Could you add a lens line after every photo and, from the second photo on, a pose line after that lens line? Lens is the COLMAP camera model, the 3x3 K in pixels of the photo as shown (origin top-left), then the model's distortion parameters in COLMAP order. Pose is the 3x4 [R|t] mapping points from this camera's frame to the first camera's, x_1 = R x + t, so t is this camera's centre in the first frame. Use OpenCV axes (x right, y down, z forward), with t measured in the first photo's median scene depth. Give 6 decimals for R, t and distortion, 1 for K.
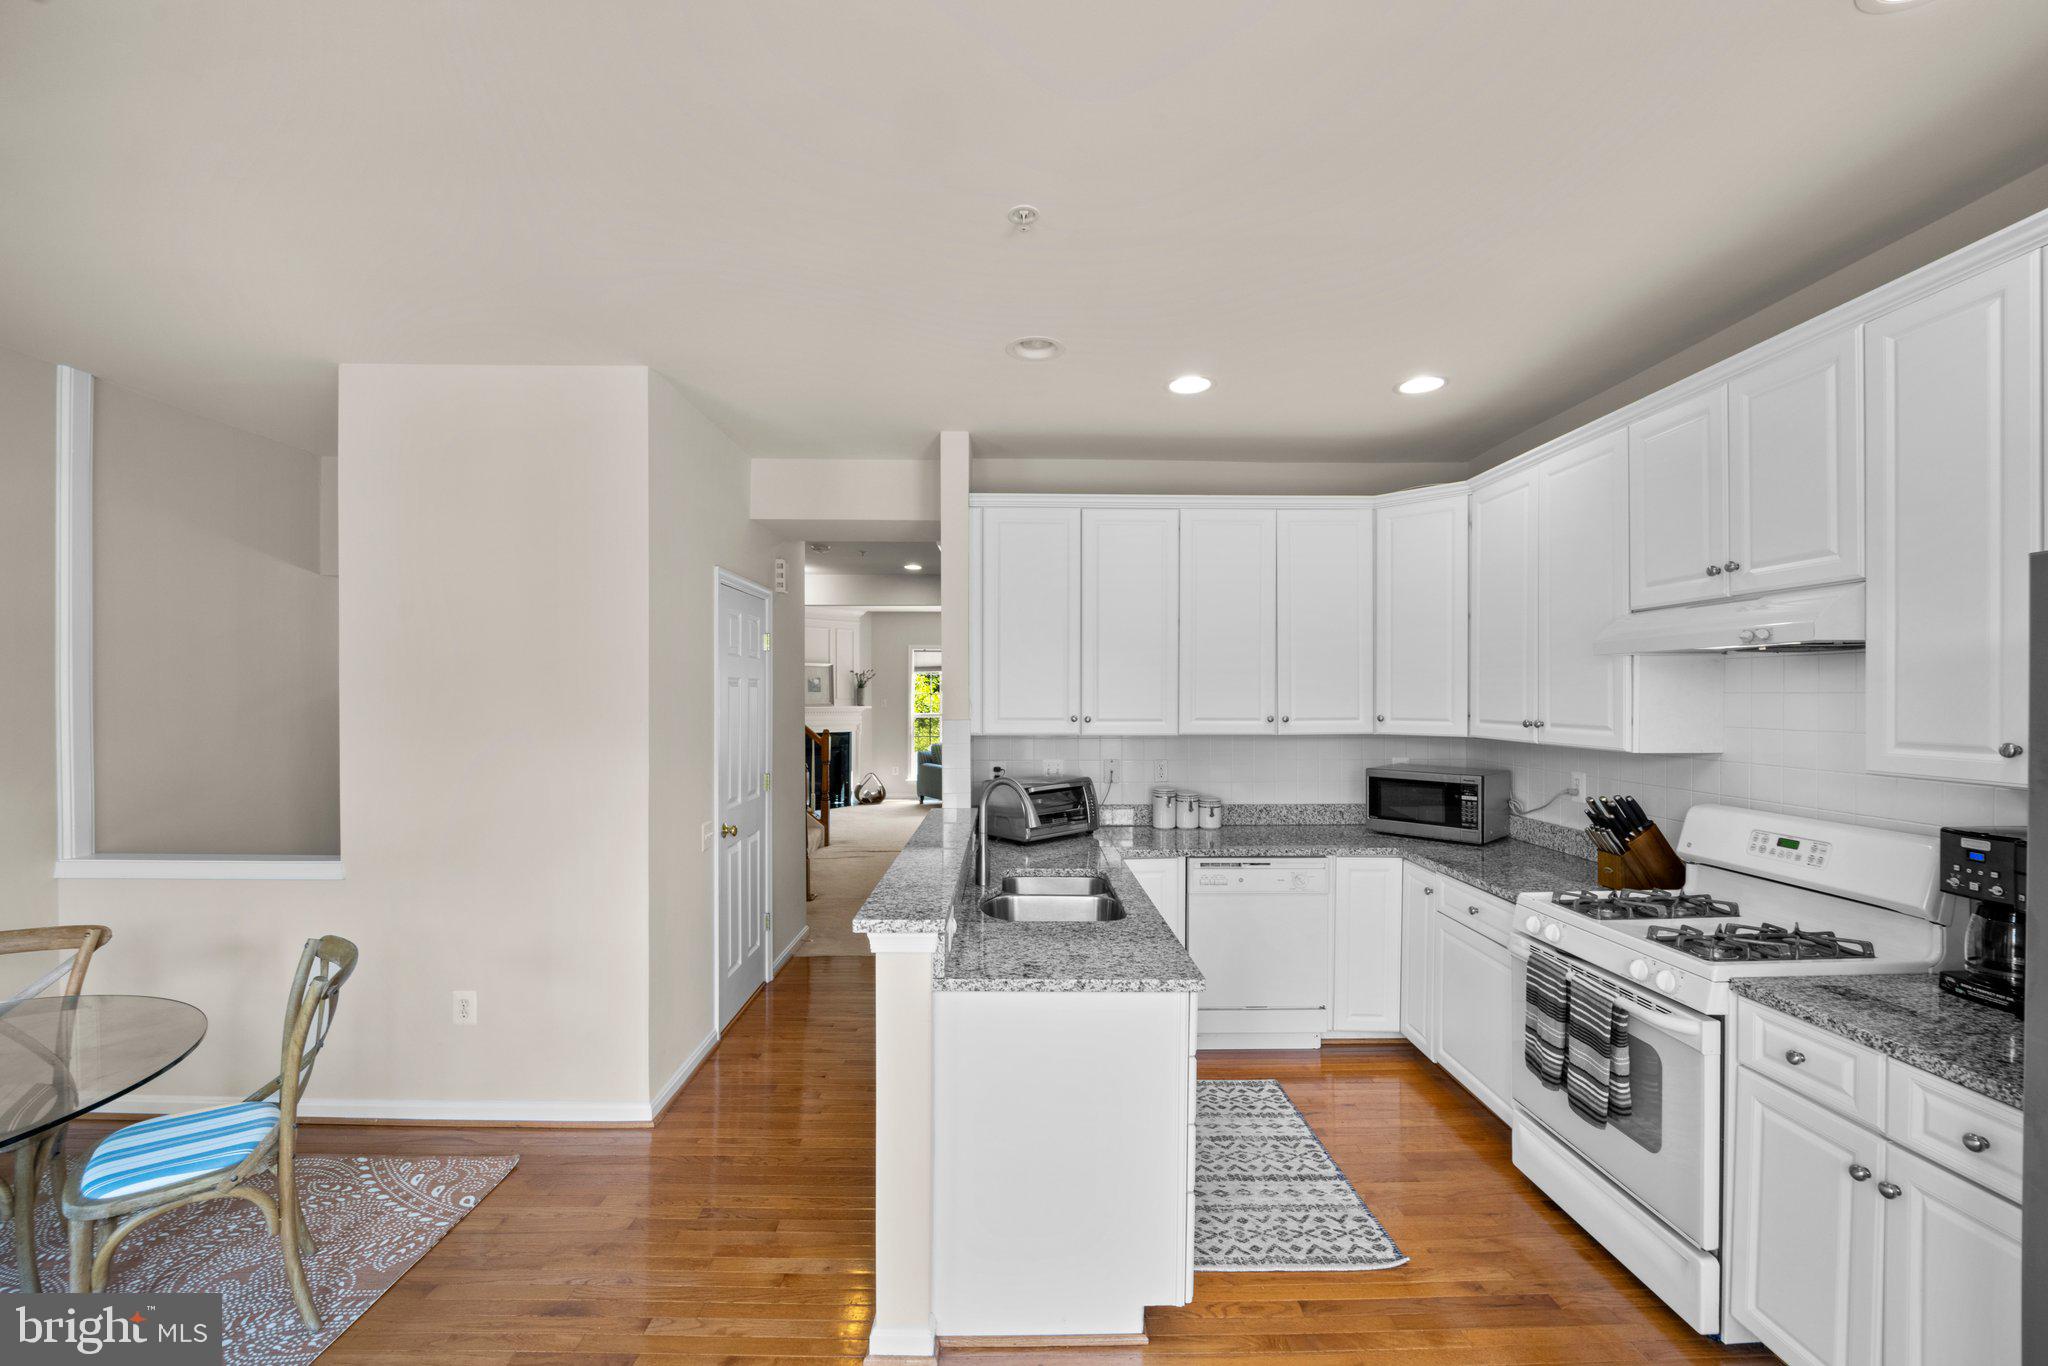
lens RADIAL K [[828.8, 0, 1021.8], [0, 828.8, 700.3], [0, 0, 1]] dist [-0.011040, -0.002708]
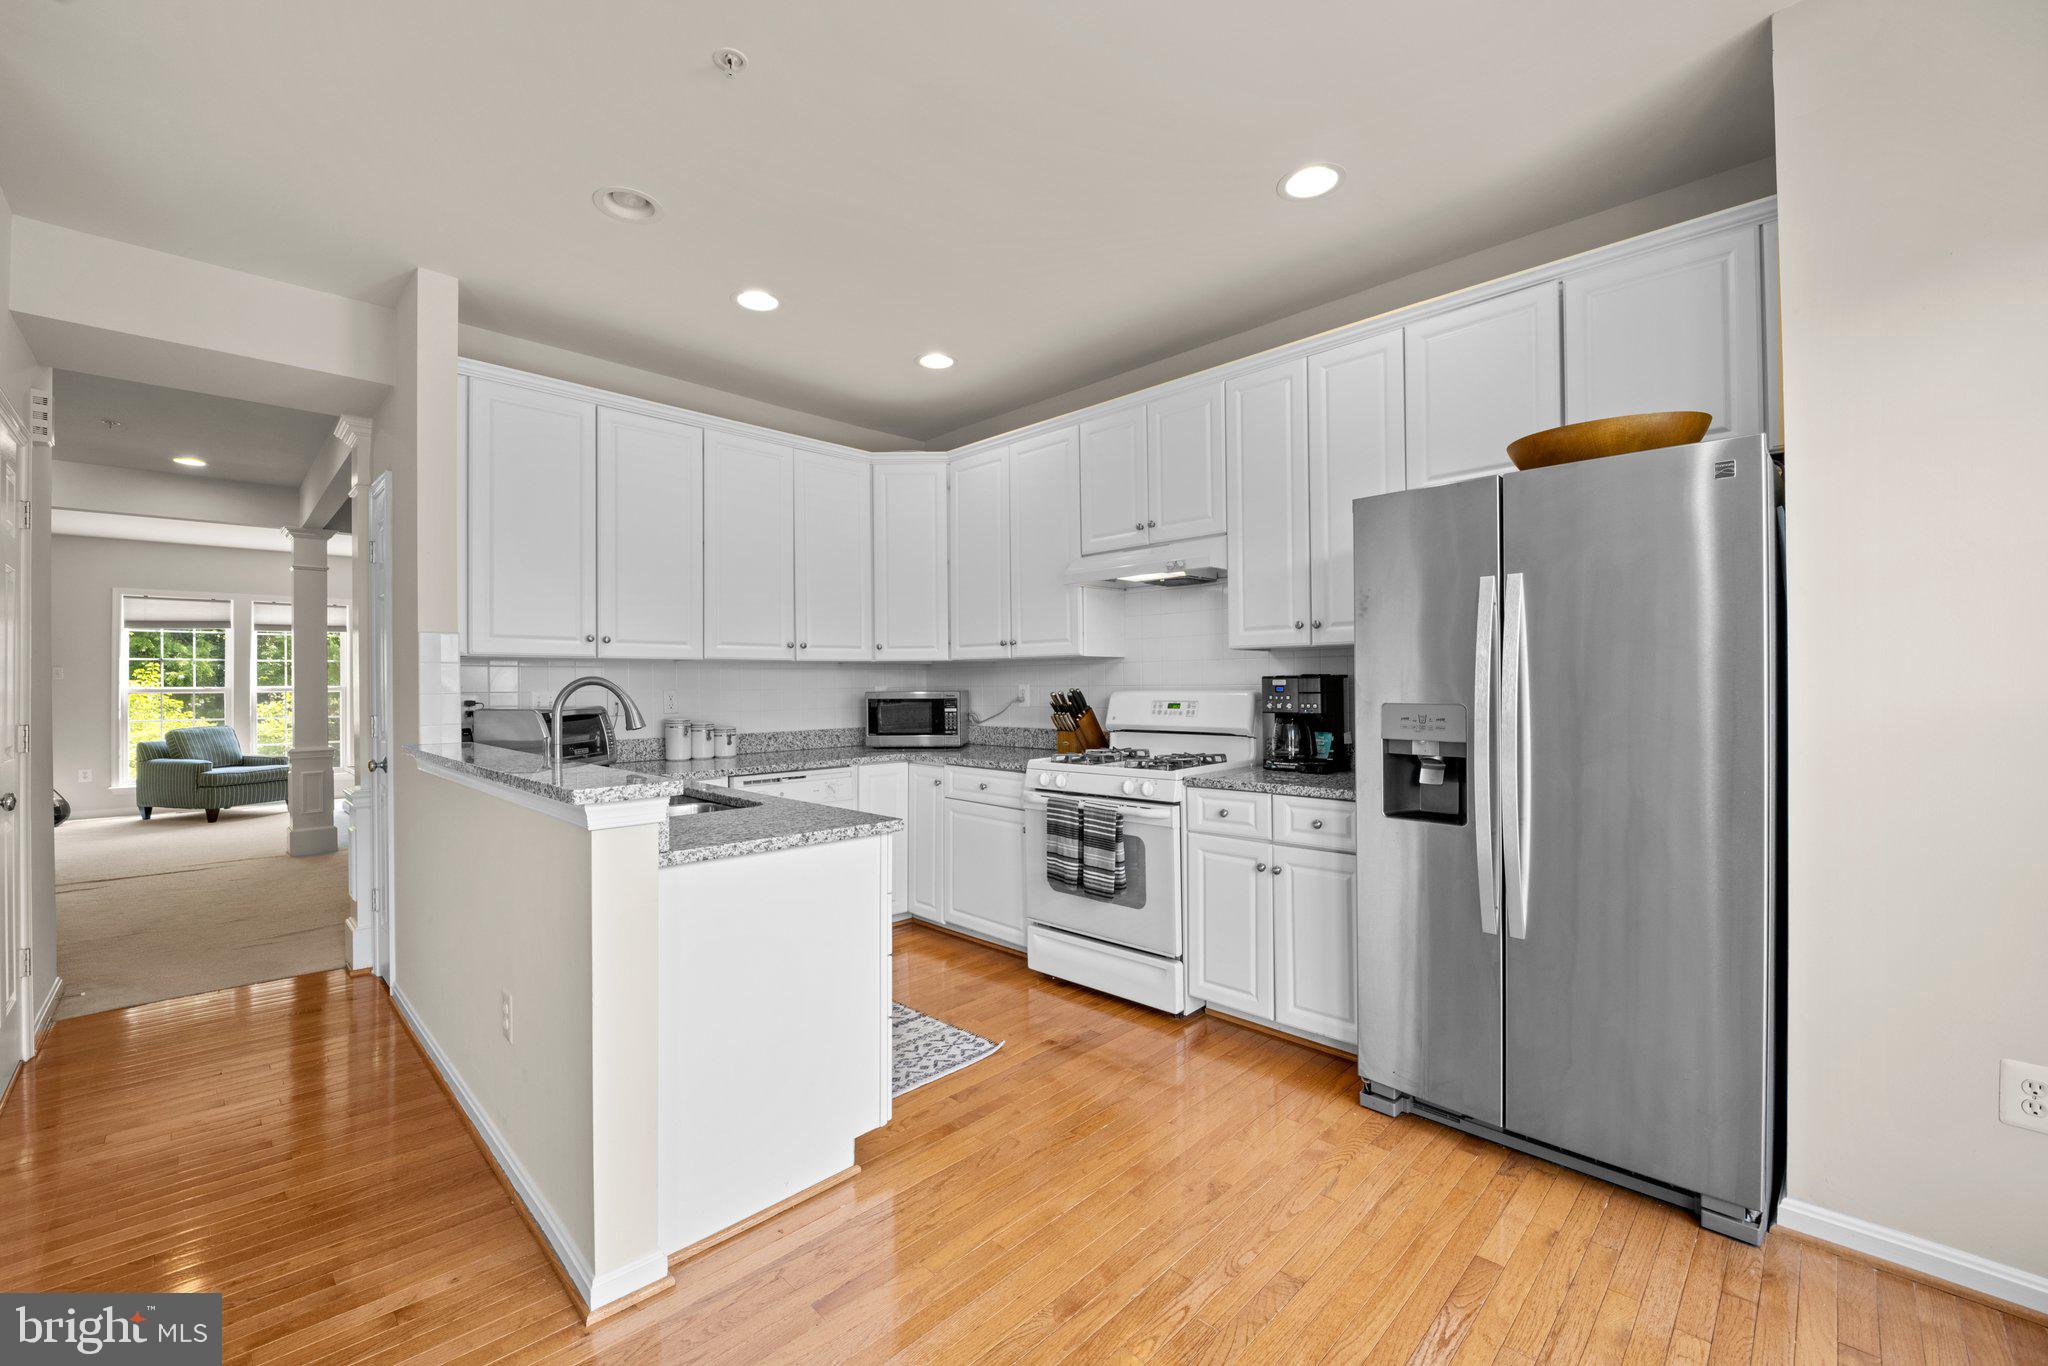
lens RADIAL K [[828.8, 0, 1024.7], [0, 828.8, 683.3], [0, 0, 1]] dist [-0.011040, -0.002708]
pose [[0.713750, -0.005027, 0.700382, -0.305603], [0.013727, 0.999883, -0.006812, 0.112013], [-0.700266, 0.014477, 0.713736, 0.055269]]
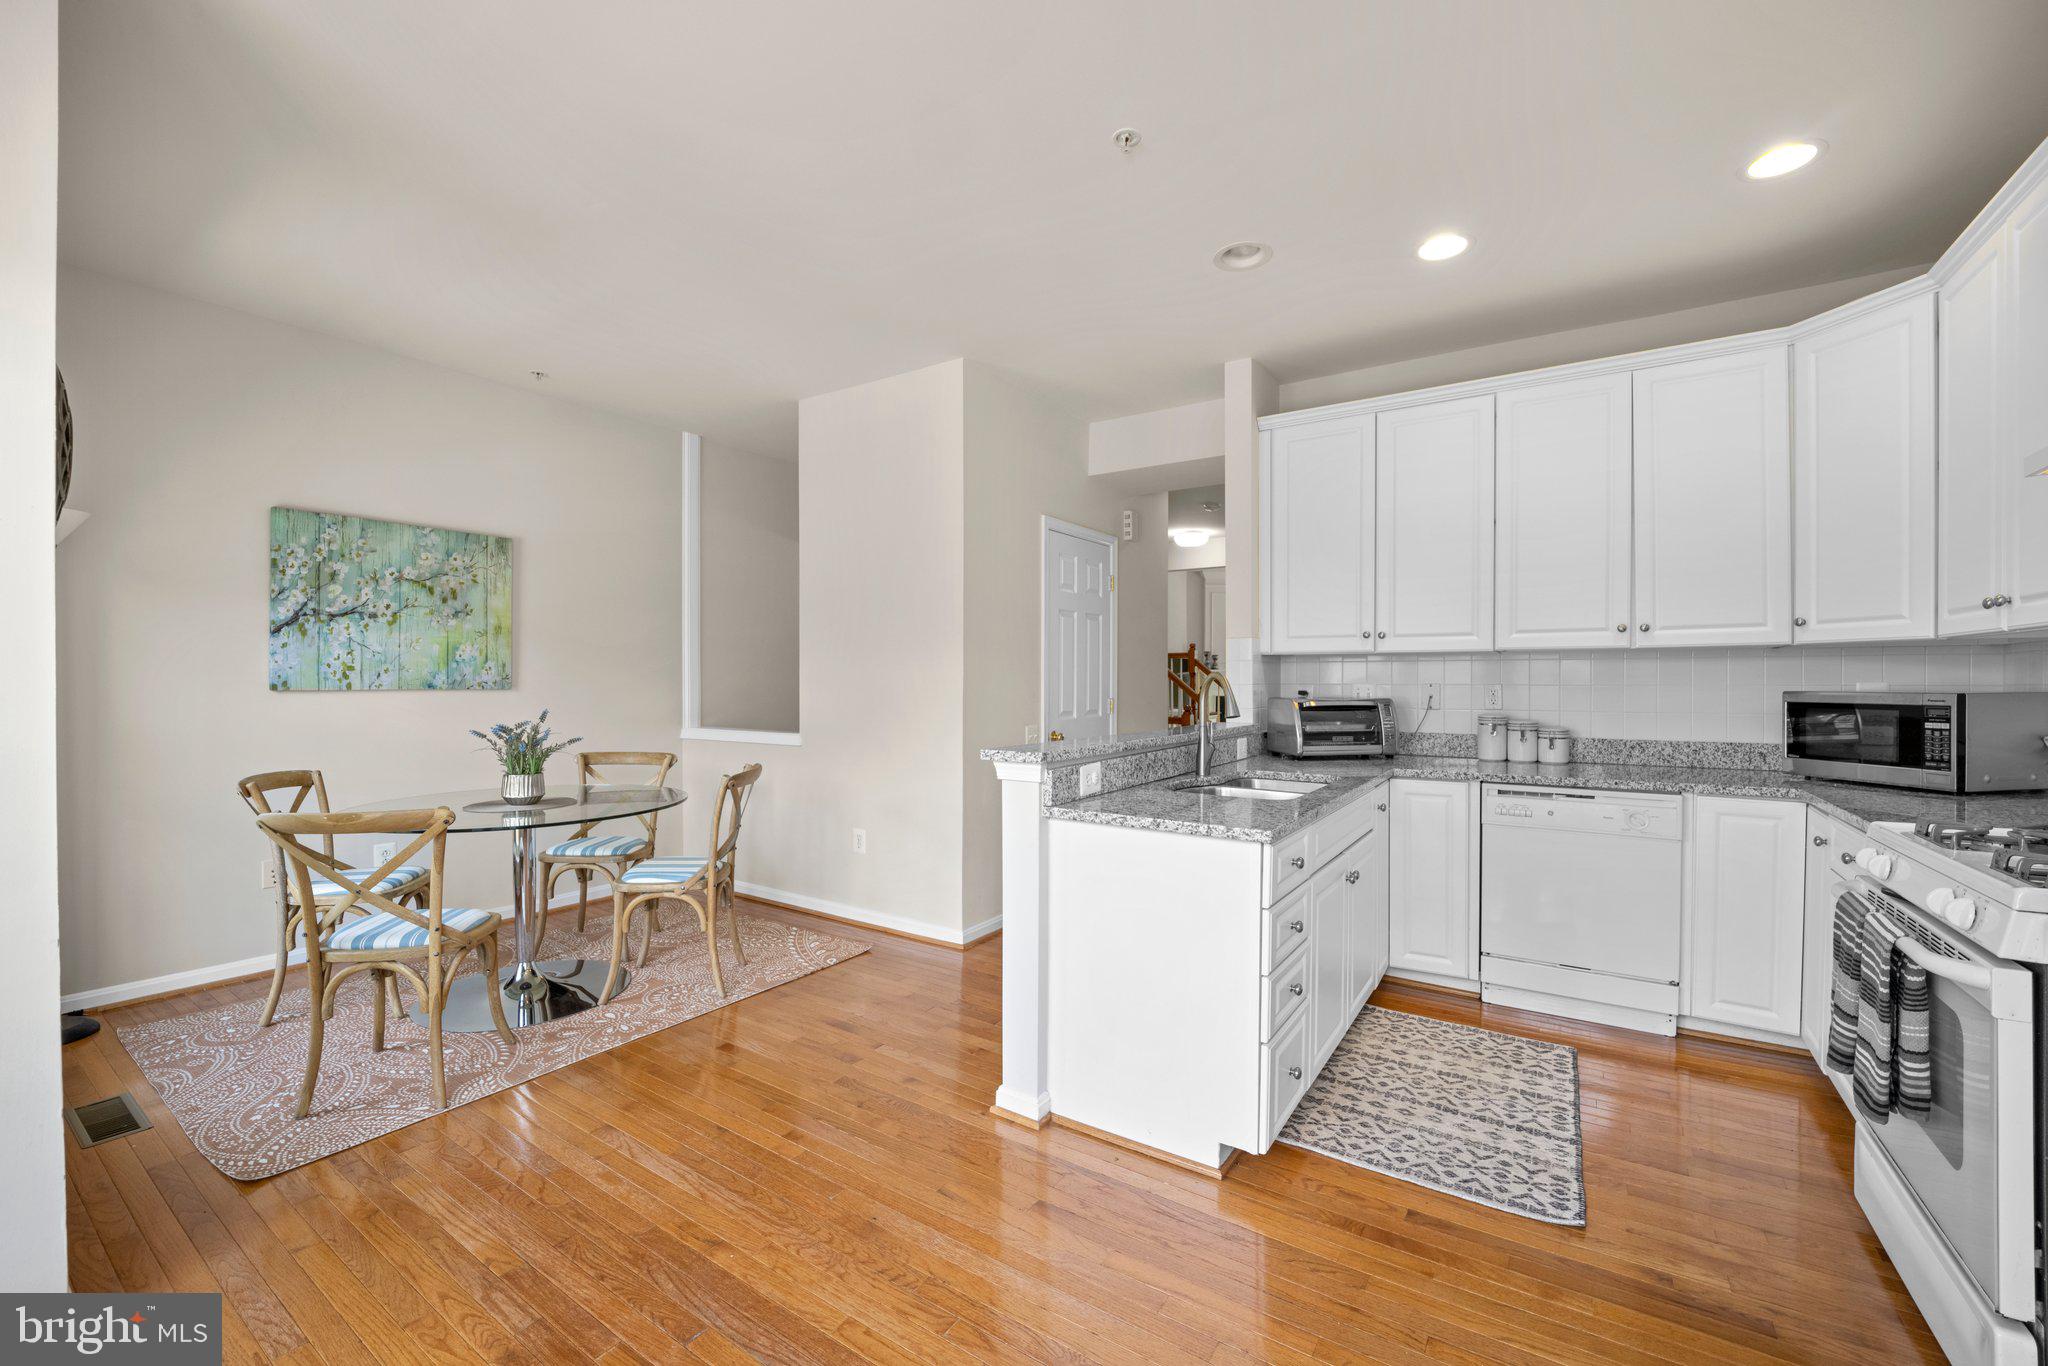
lens RADIAL K [[828.8, 0, 1025.1], [0, 828.8, 682.8], [0, 0, 1]] dist [-0.011040, -0.002708]
pose [[0.824734, 0.002093, -0.565517, 0.372962], [-0.004346, 0.999987, -0.002637, 0.110247], [0.565504, 0.004633, 0.824732, -0.002496]]
